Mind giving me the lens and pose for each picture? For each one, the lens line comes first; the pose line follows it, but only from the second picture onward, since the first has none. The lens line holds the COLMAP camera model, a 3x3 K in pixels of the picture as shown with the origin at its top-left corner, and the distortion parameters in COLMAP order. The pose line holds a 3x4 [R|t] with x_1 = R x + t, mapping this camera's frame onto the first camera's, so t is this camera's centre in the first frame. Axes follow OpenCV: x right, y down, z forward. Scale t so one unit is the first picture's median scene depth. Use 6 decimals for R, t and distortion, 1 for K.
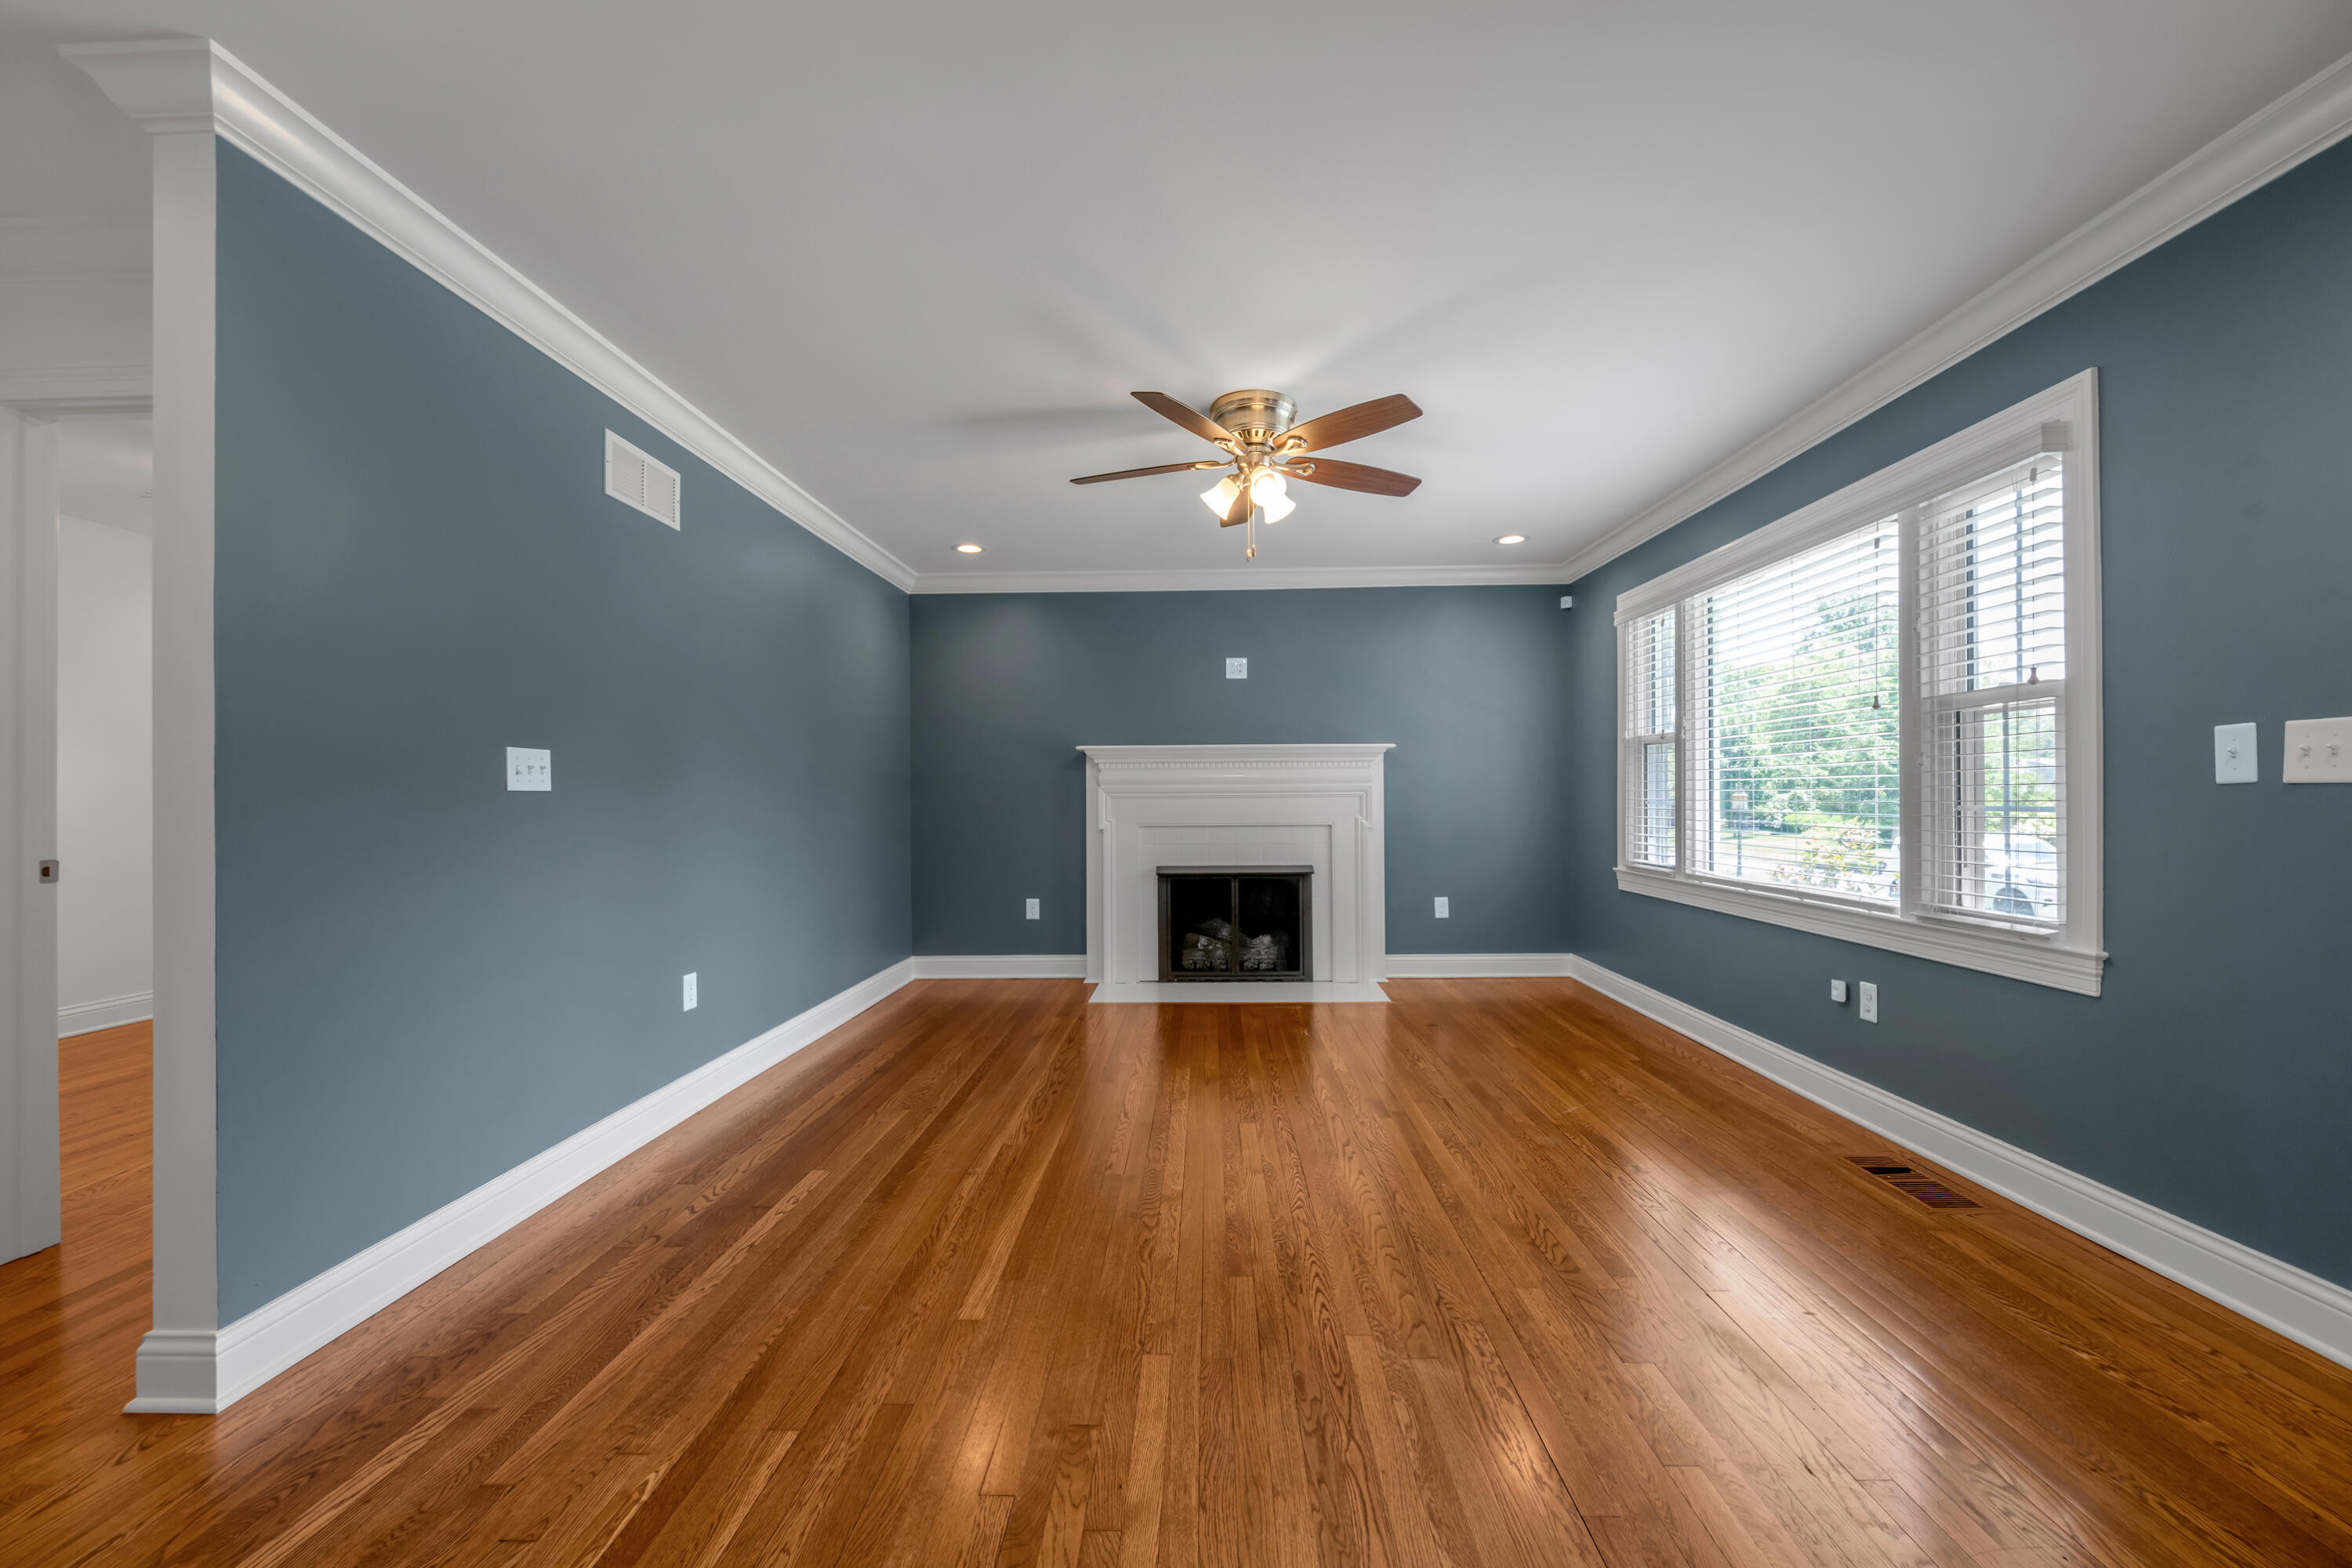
lens RADIAL K [[926.1, 0, 1181.7], [0, 926.1, 790.3], [0, 0, 1]] dist [-0.006198, -0.000206]
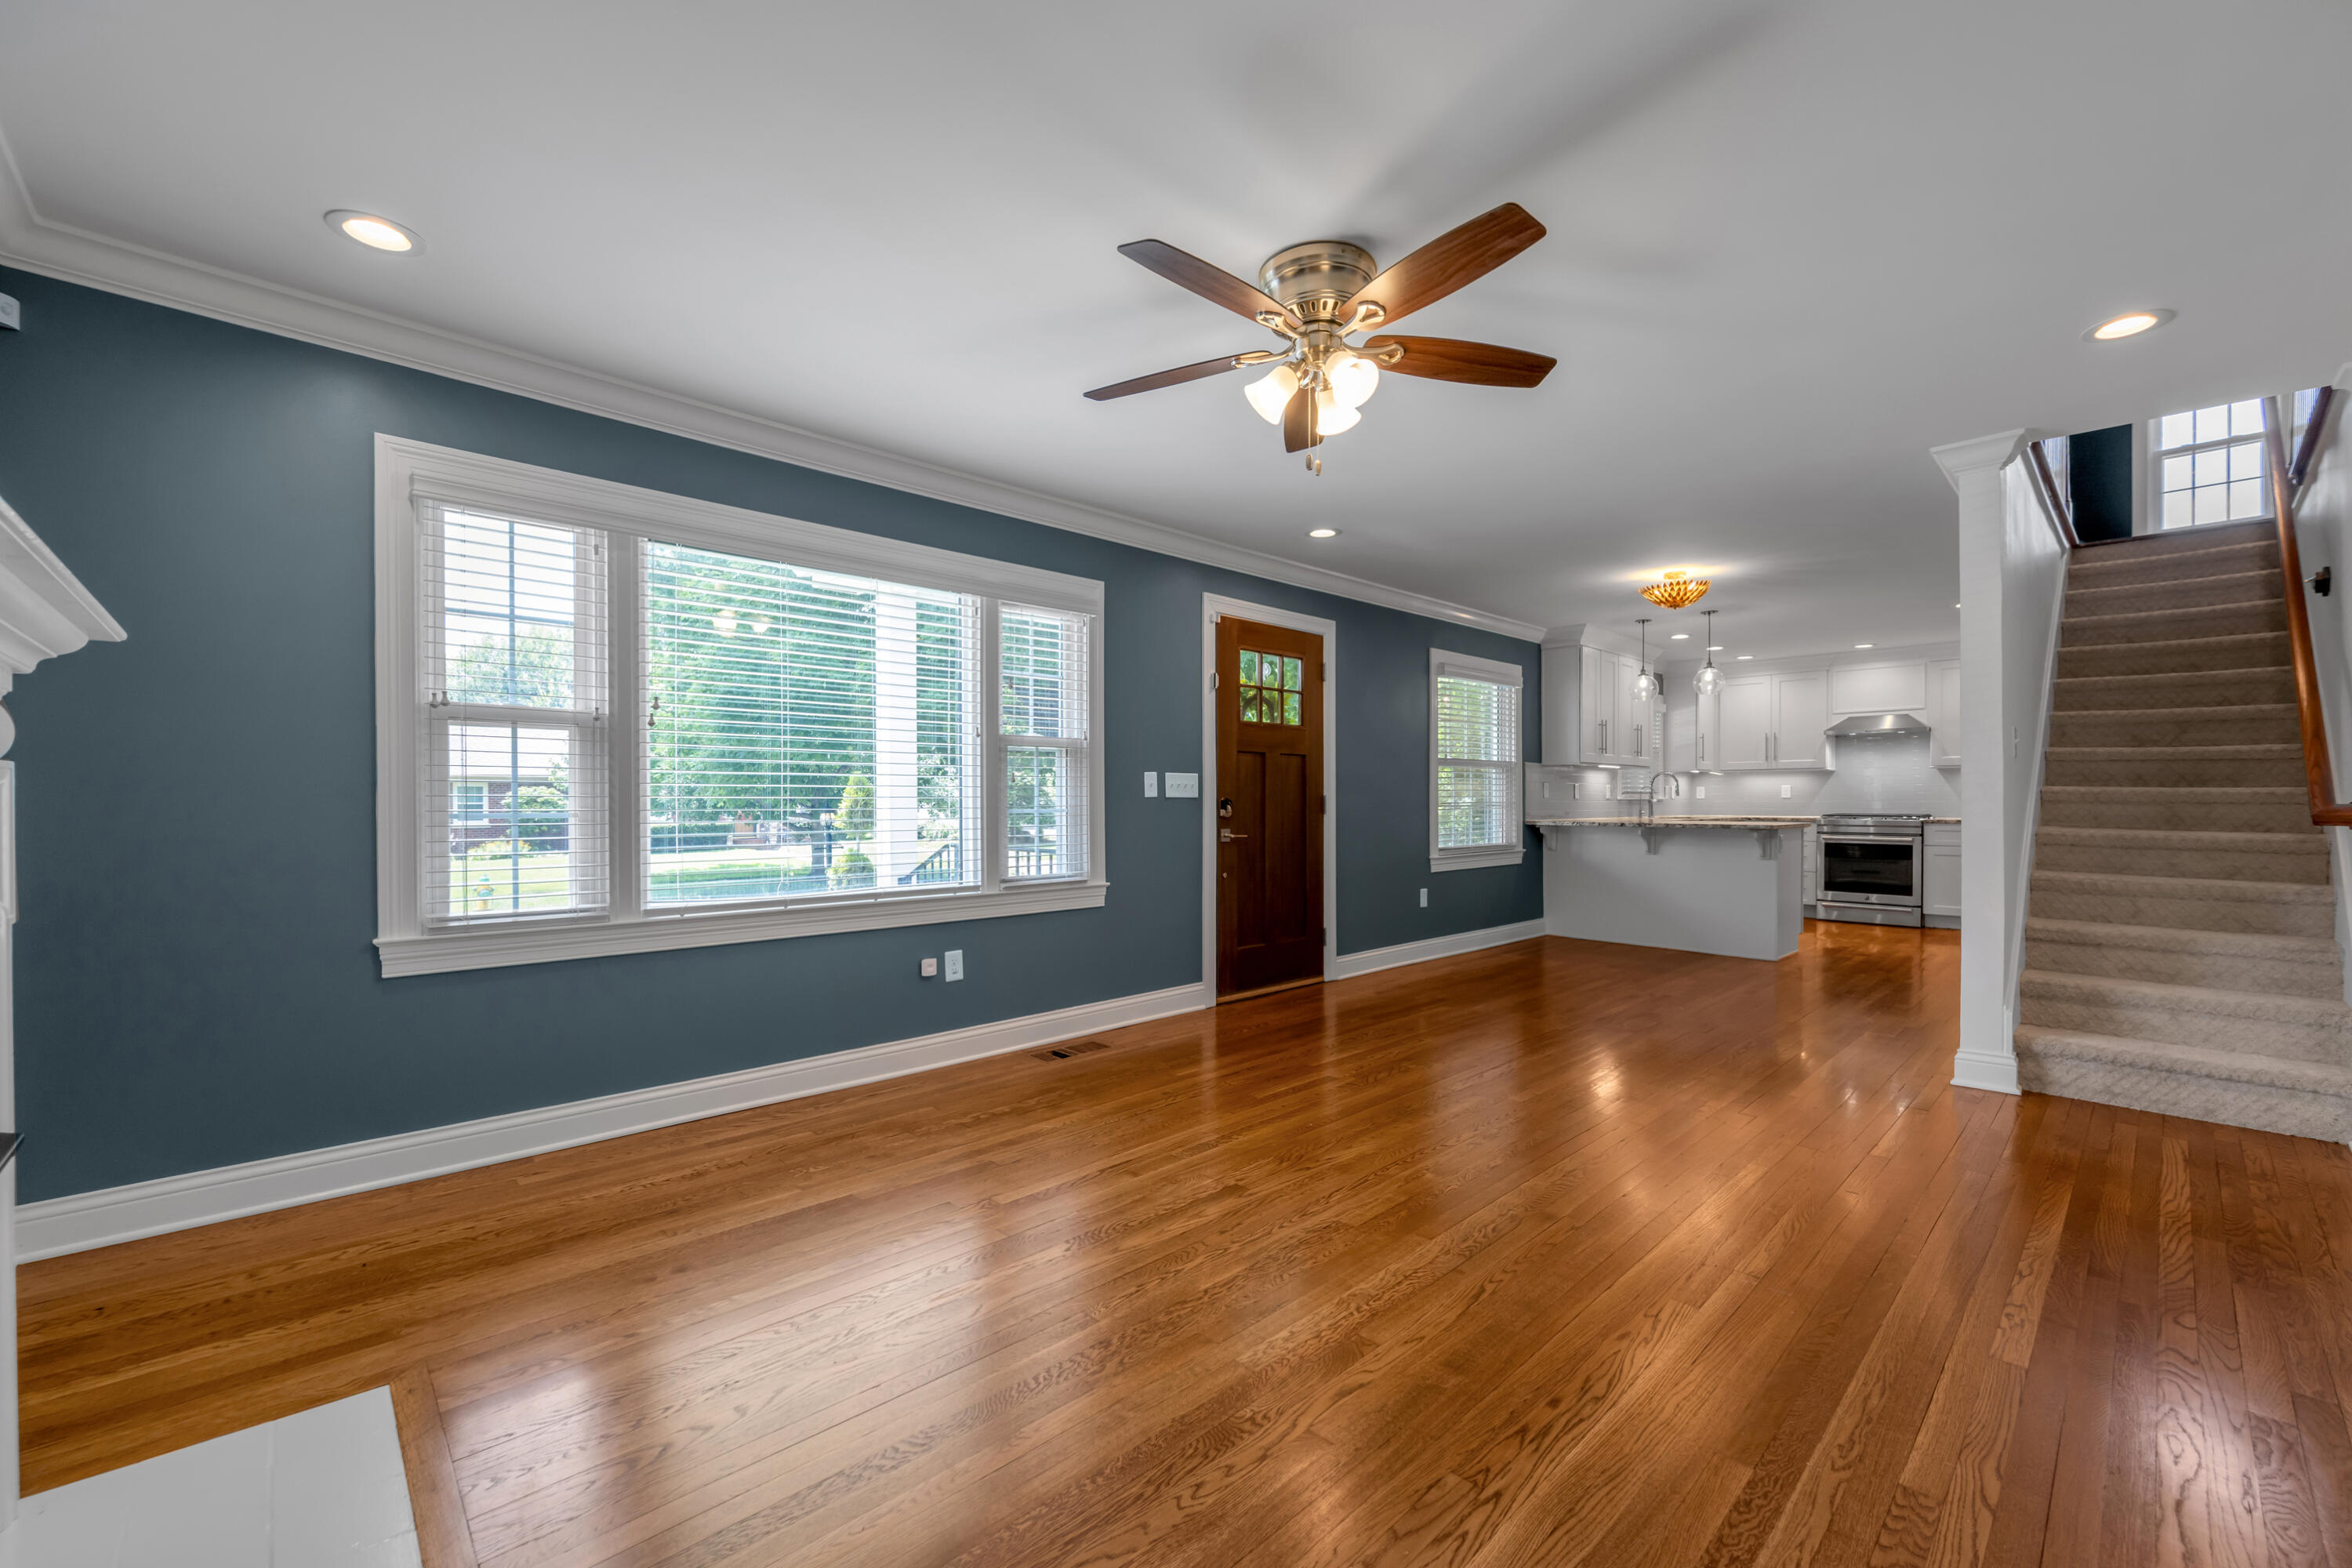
lens RADIAL K [[952.6, 0, 1188.6], [0, 952.6, 808.1], [0, 0, 1]] dist [-0.004837, -0.000072]
pose [[-0.714755, 0.001380, 0.699374, -0.260679], [0.000897, 0.999999, -0.001057, 0.009500], [-0.699374, -0.000128, -0.714755, 1.109603]]
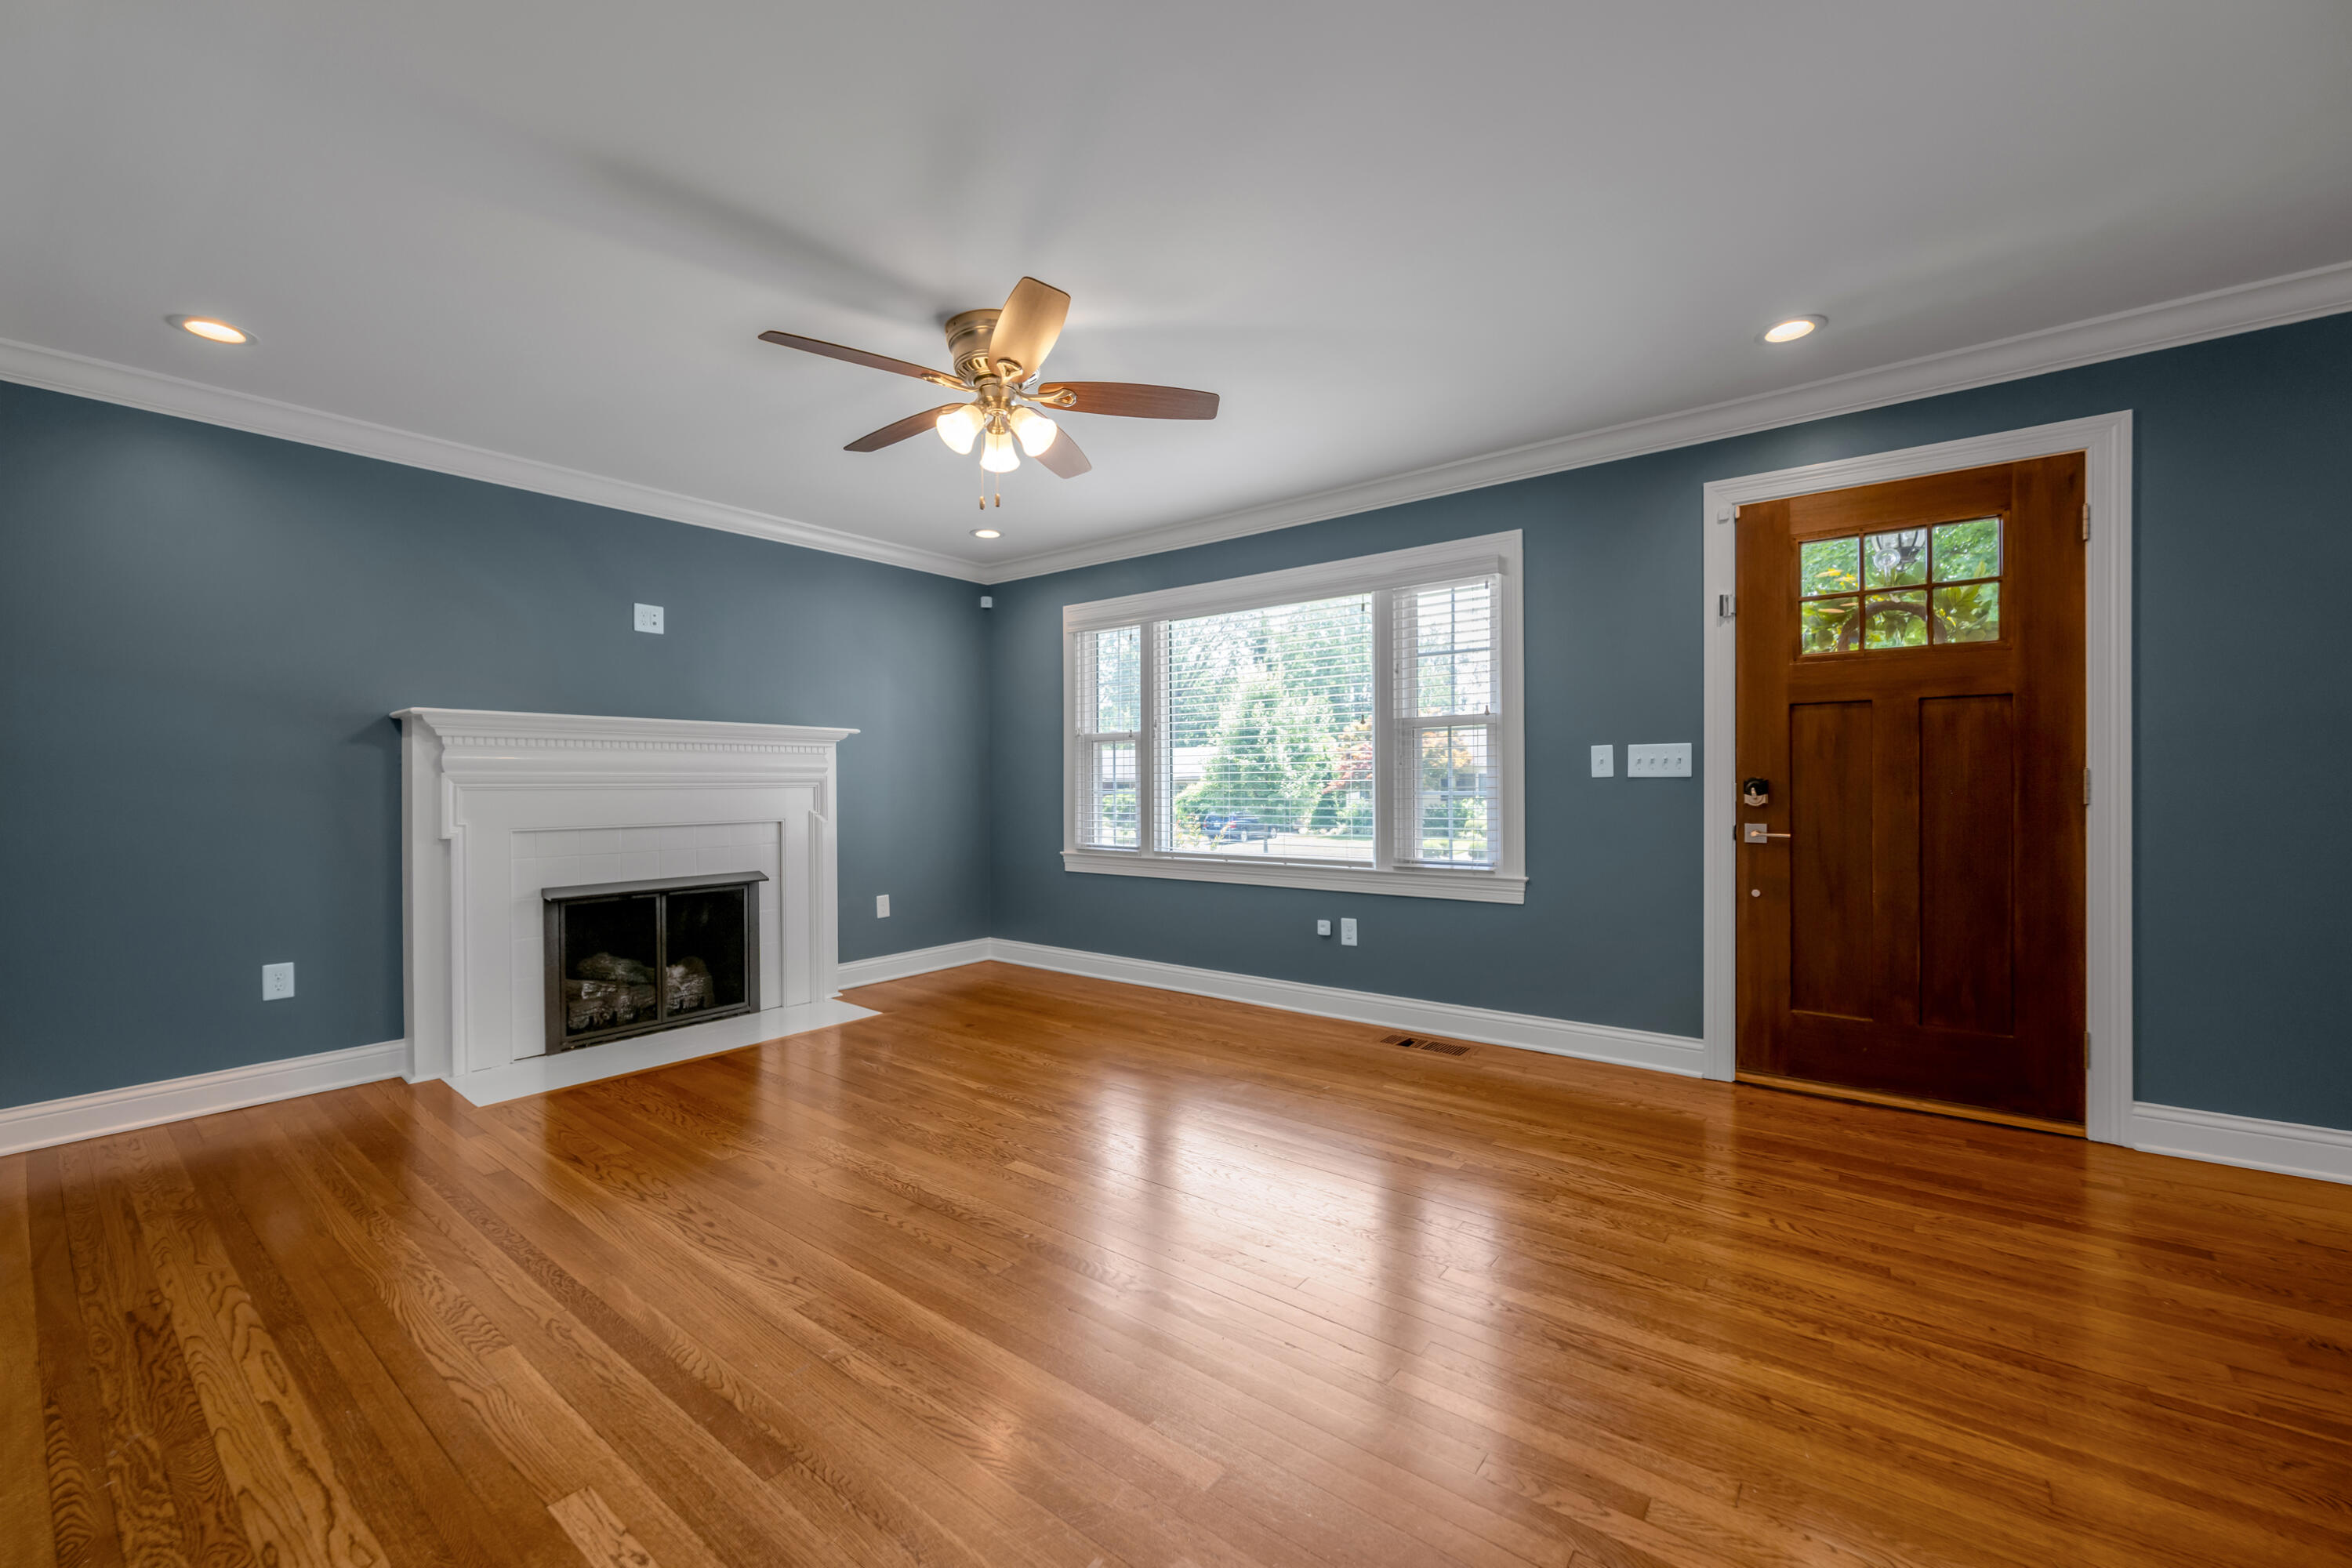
lens RADIAL K [[926.1, 0, 1181.7], [0, 926.1, 790.3], [0, 0, 1]] dist [-0.006198, -0.000206]
pose [[0.590751, -0.003497, 0.806846, -0.354042], [-0.001862, 0.999982, 0.005697, 0.003839], [-0.806852, -0.004868, 0.590734, 0.241622]]
